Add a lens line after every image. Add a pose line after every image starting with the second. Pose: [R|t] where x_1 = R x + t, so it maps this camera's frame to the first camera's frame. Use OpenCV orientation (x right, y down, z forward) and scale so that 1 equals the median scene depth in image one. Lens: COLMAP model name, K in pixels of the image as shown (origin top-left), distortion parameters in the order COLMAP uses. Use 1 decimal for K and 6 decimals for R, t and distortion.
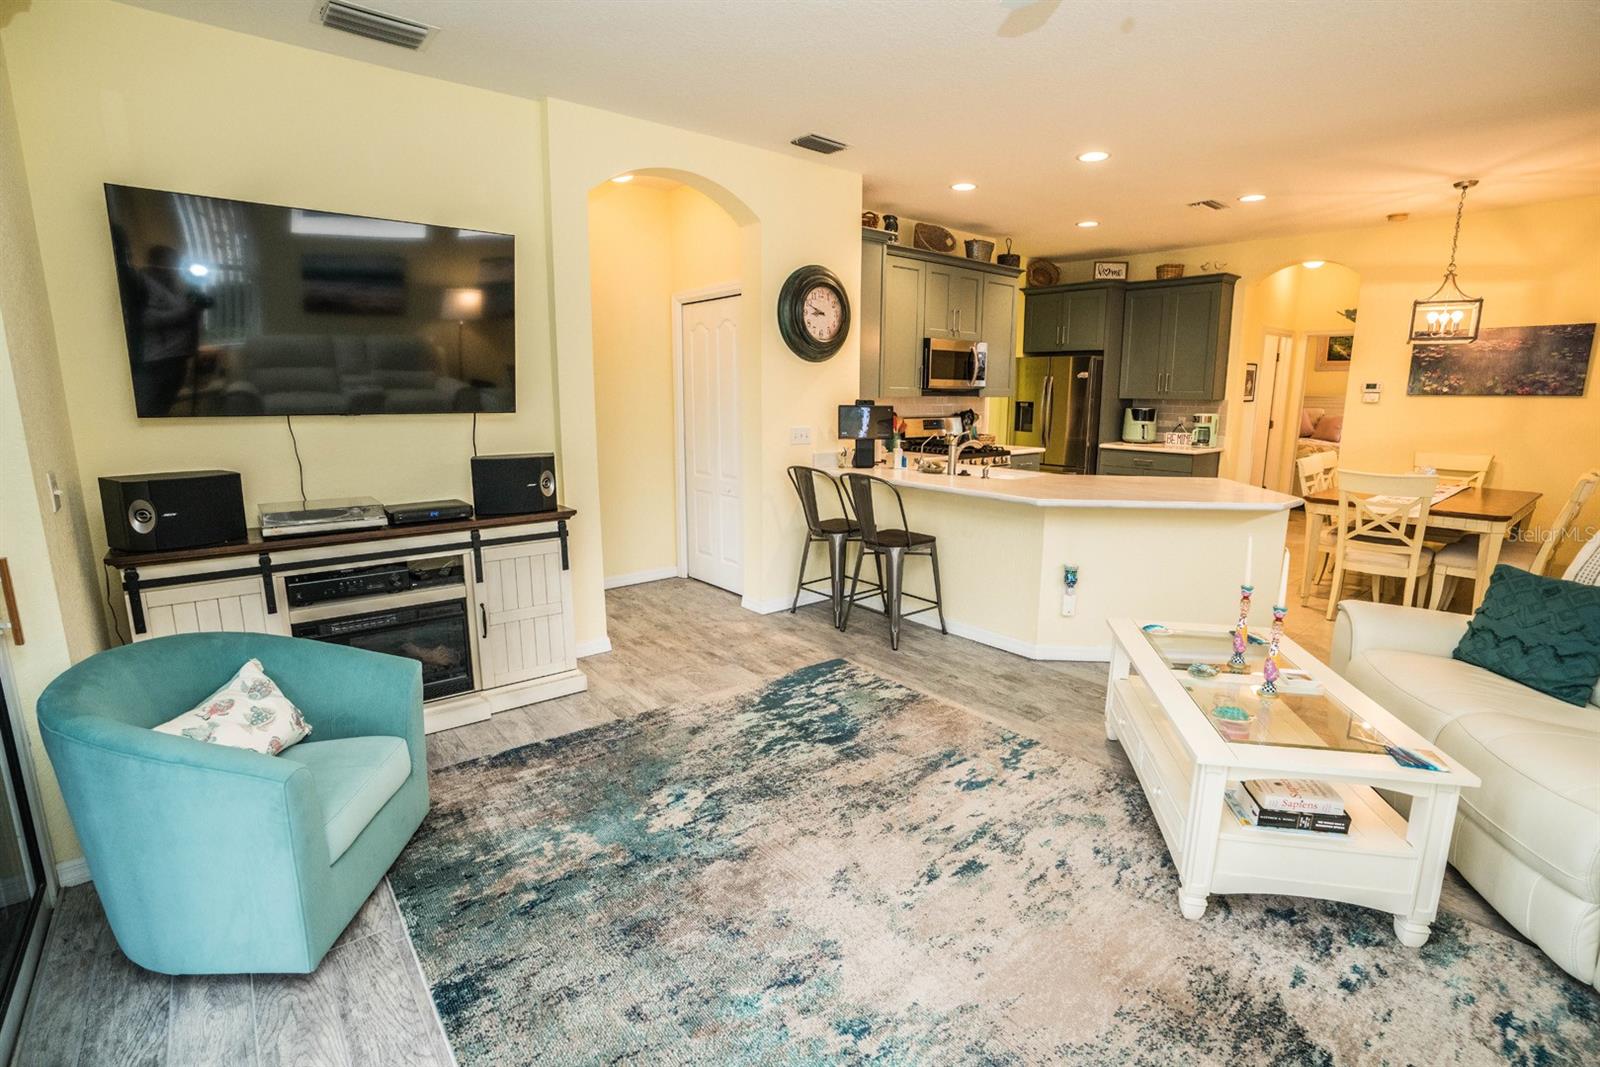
lens RADIAL K [[750.4, 0, 795.3], [0, 750.4, 531.2], [0, 0, 1]] dist [-0.067739, 0.026029]
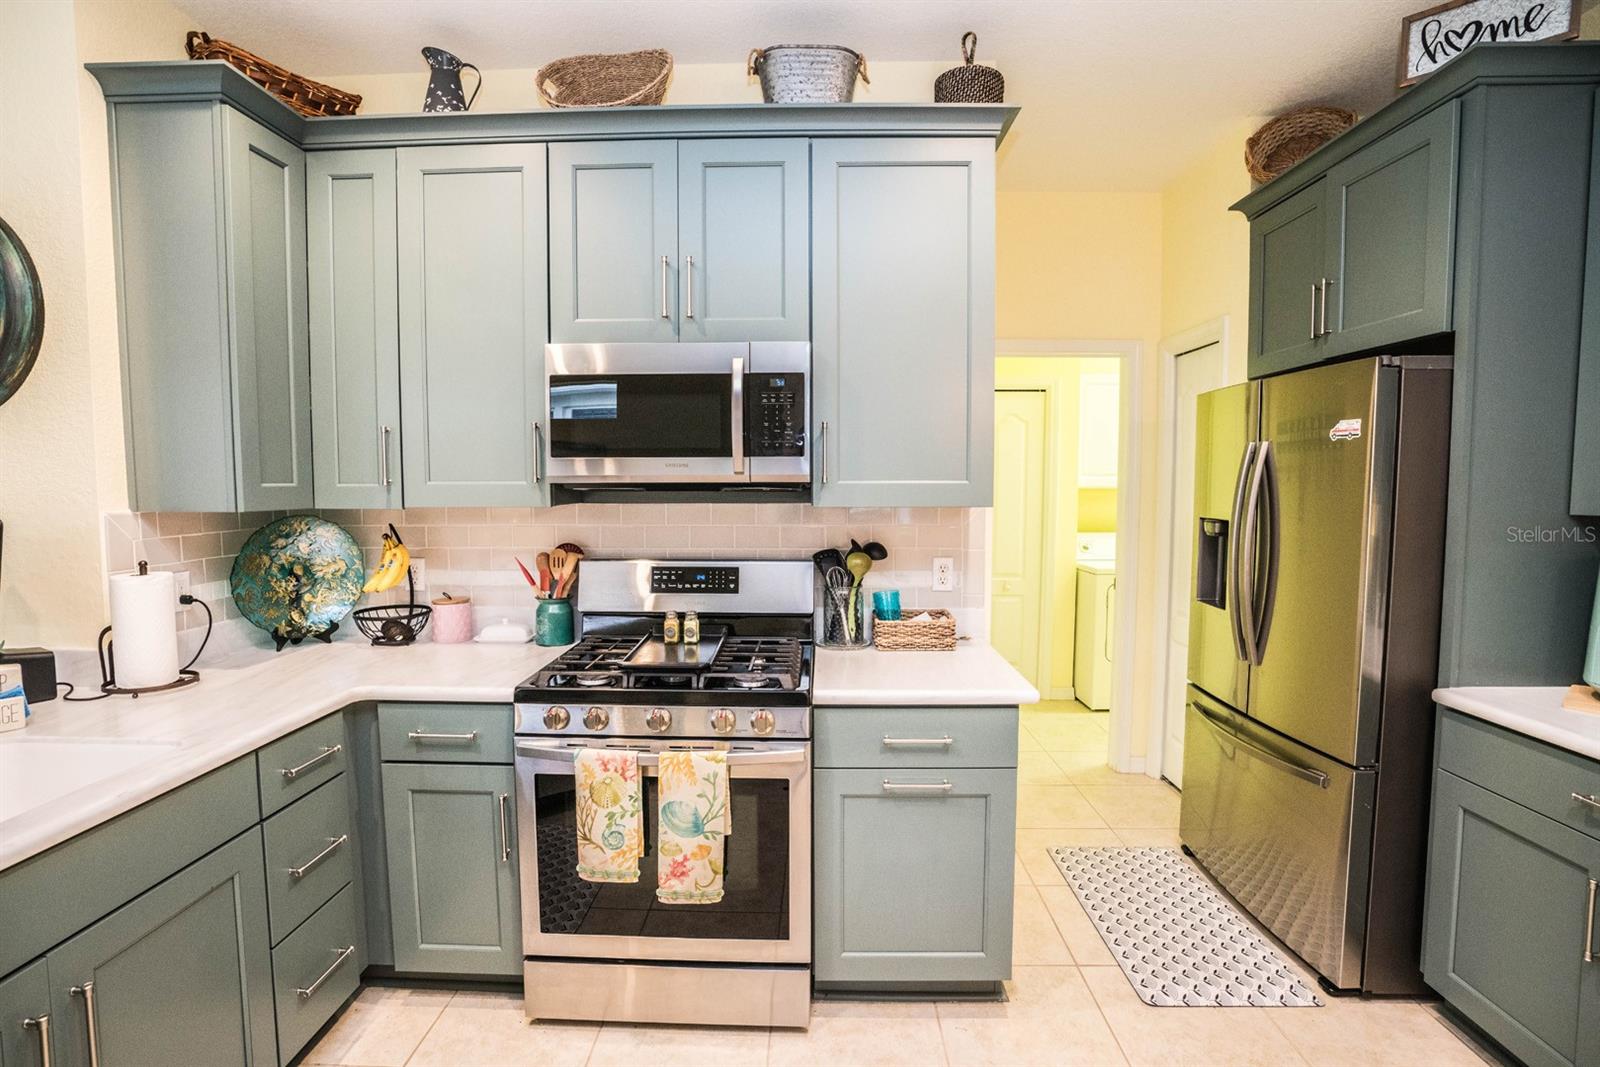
lens RADIAL K [[744.7, 0, 792.6], [0, 744.7, 536.0], [0, 0, 1]] dist [-0.069290, 0.024709]
pose [[0.751119, 0.043238, -0.658749, 0.568670], [-0.120005, 0.990171, -0.071841, -0.176920], [0.649167, 0.133014, 0.748925, 0.930410]]
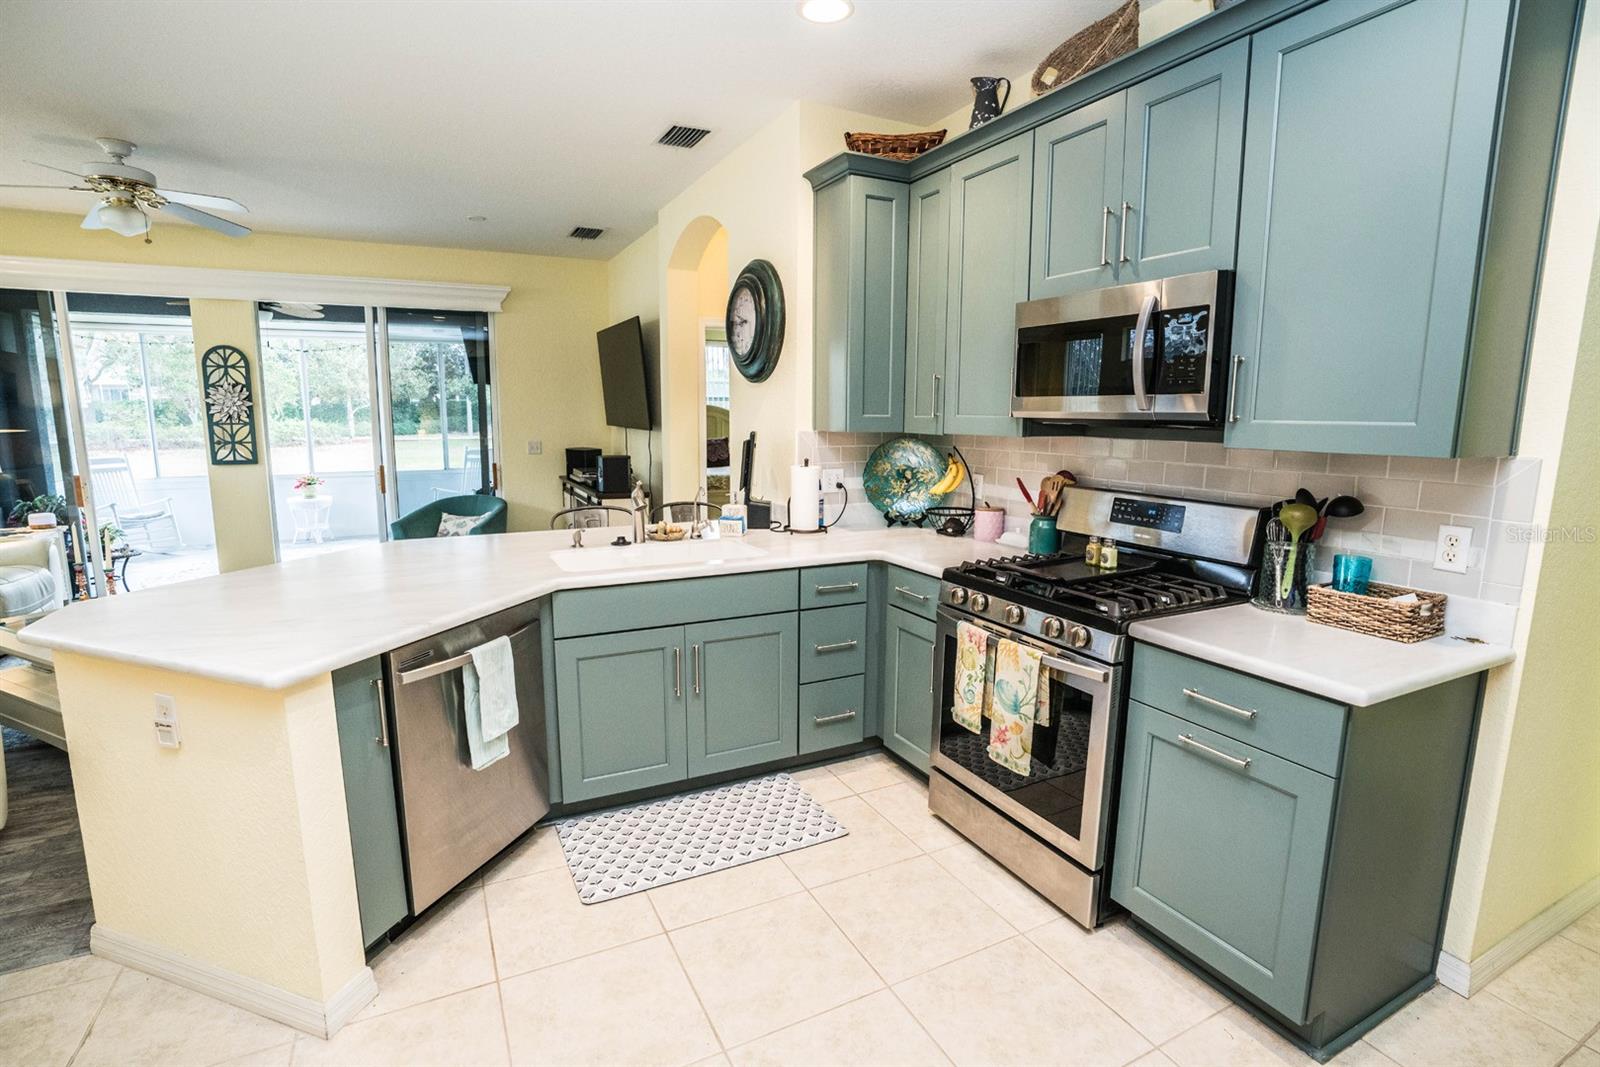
lens RADIAL K [[752.7, 0, 800.0], [0, 752.7, 533.5], [0, 0, 1]] dist [-0.074245, 0.031100]
pose [[-0.217208, 0.148862, -0.964708, 0.732958], [-0.190016, 0.962949, 0.191374, -0.213080], [0.957452, 0.224878, -0.180874, 1.117921]]
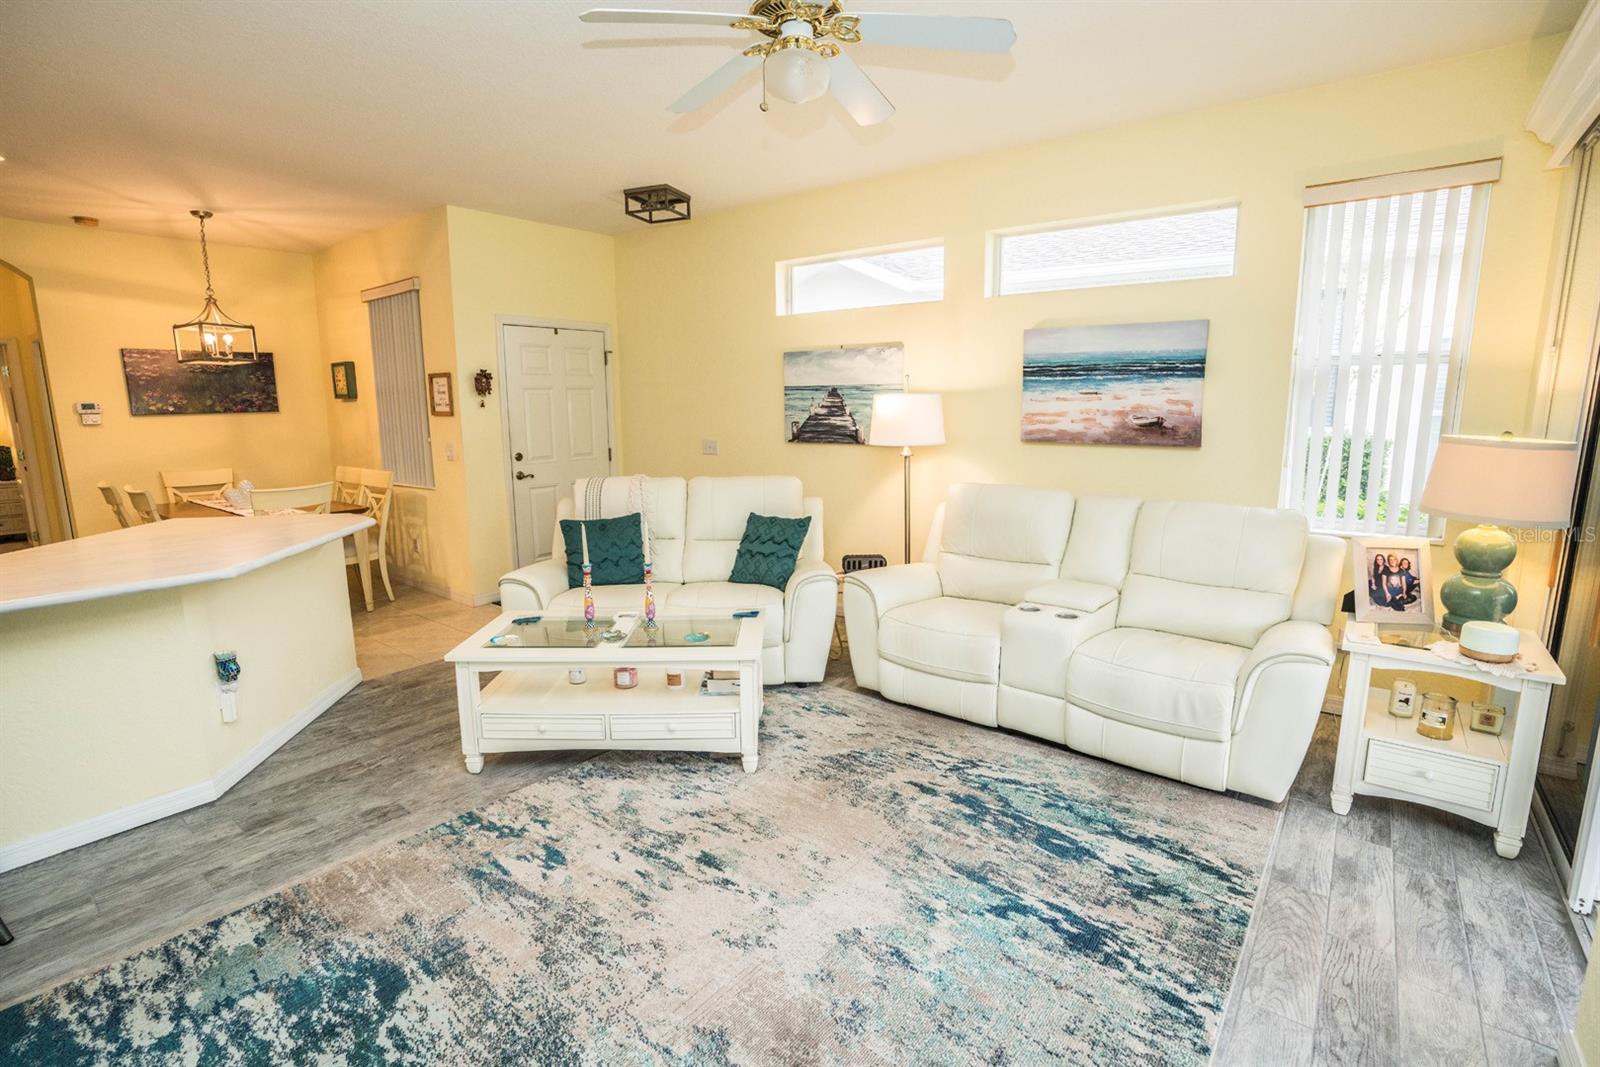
lens RADIAL K [[750.4, 0, 795.3], [0, 750.4, 531.2], [0, 0, 1]] dist [-0.067739, 0.026029]
pose [[-0.215227, -0.166365, 0.962289, -0.314334], [0.190067, 0.959403, 0.208376, -0.083288], [-0.957889, 0.227748, -0.174869, 0.412642]]
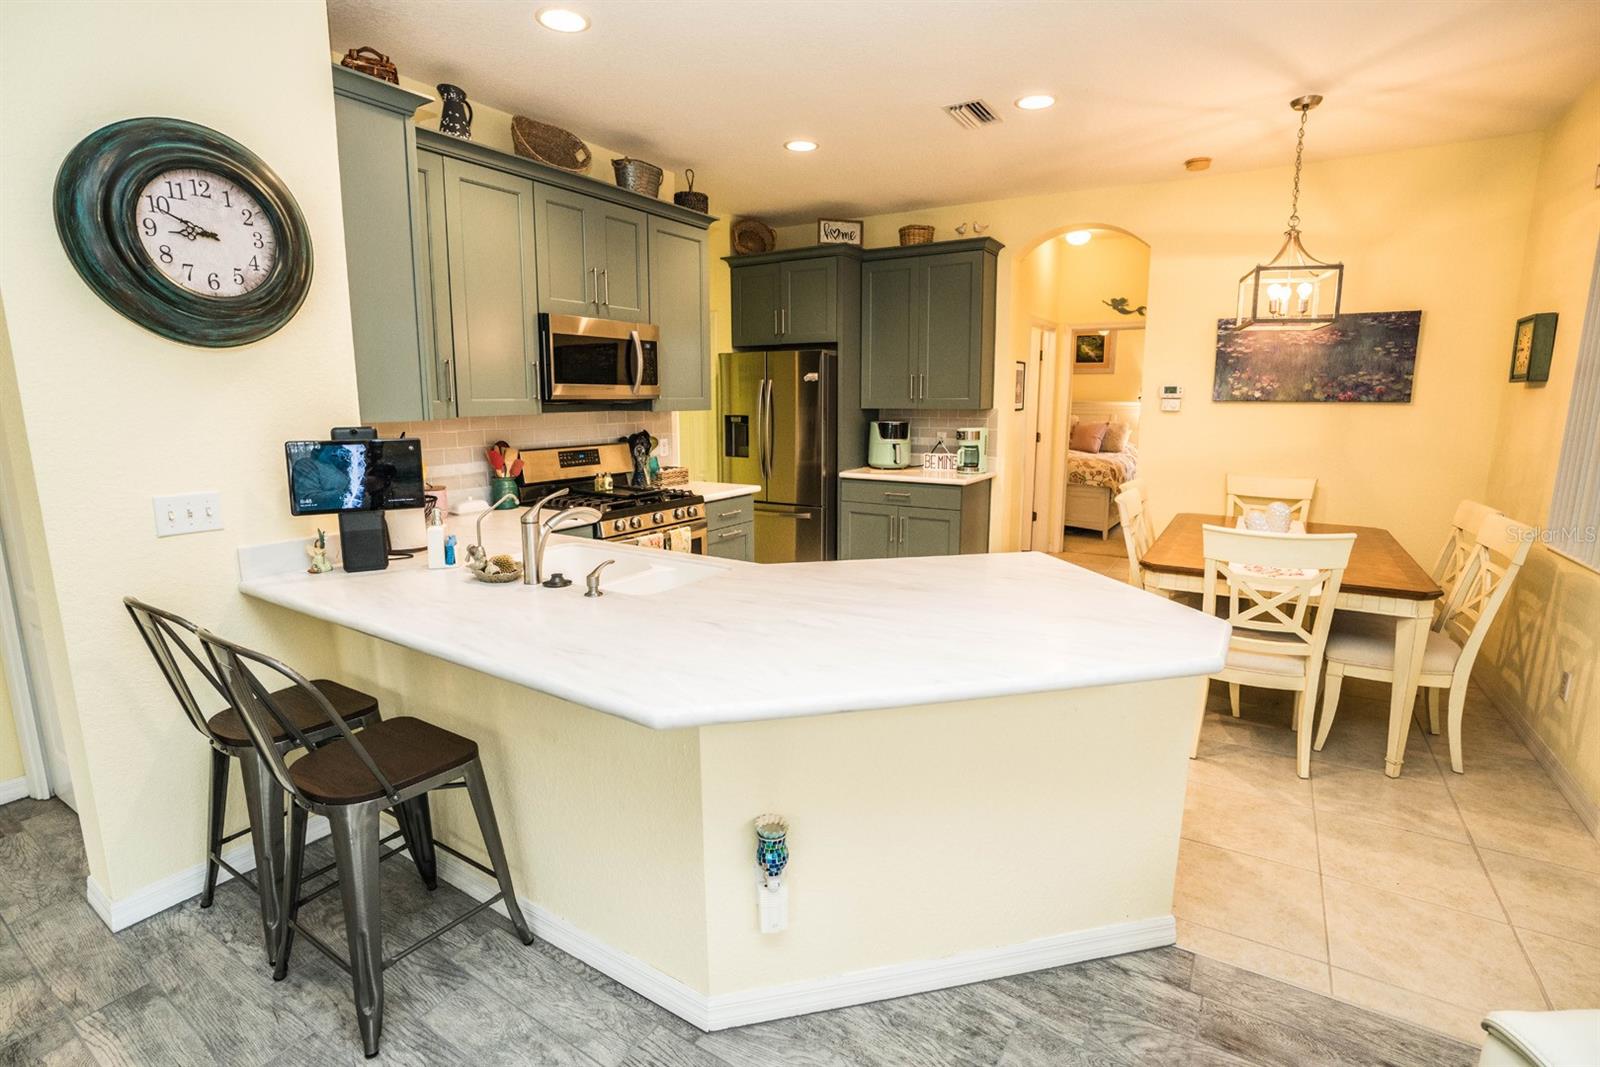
lens RADIAL K [[759.1, 0, 800.0], [0, 759.1, 533.5], [0, 0, 1]] dist [-0.075810, 0.032810]
pose [[0.948119, -0.059972, 0.312207, 0.196955], [0.062920, 0.998018, 0.000632, -0.085933], [-0.311627, 0.019045, 0.950014, 0.439511]]
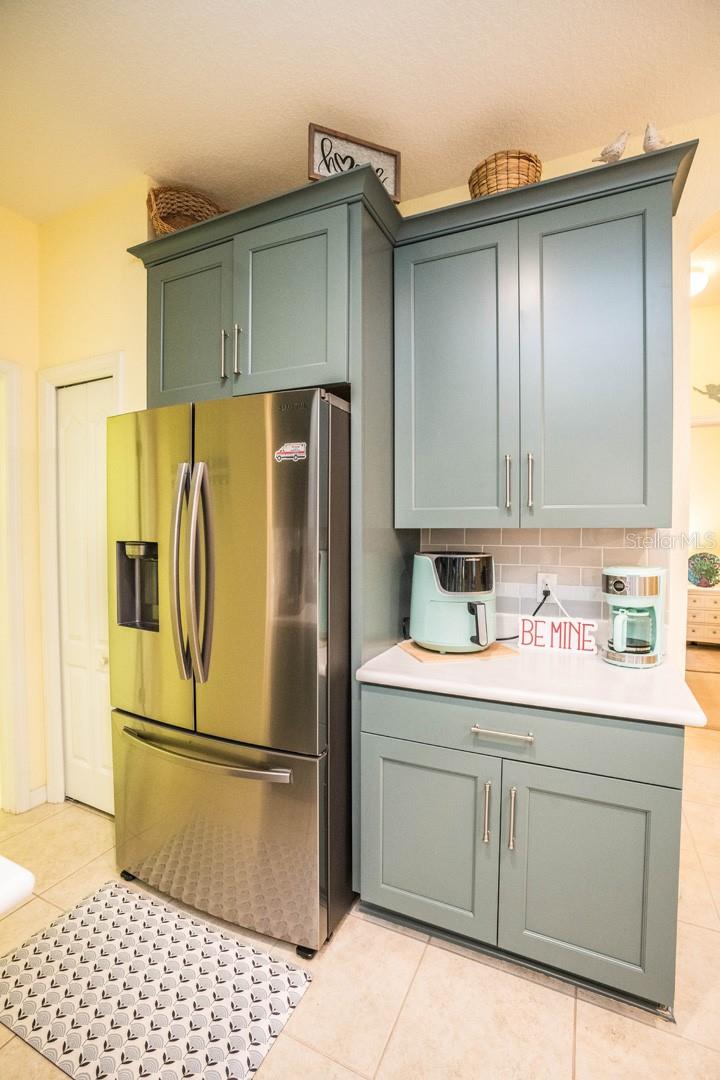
lens RADIAL K [[495.3, 0, 358.5], [0, 495.3, 544.0], [0, 0, 1]] dist [-0.068023, 0.024913]
pose [[0.906592, -0.012875, 0.421813, 0.453563], [0.078134, 0.987374, -0.137794, -0.199622], [-0.414713, 0.157881, 0.896151, 1.128290]]
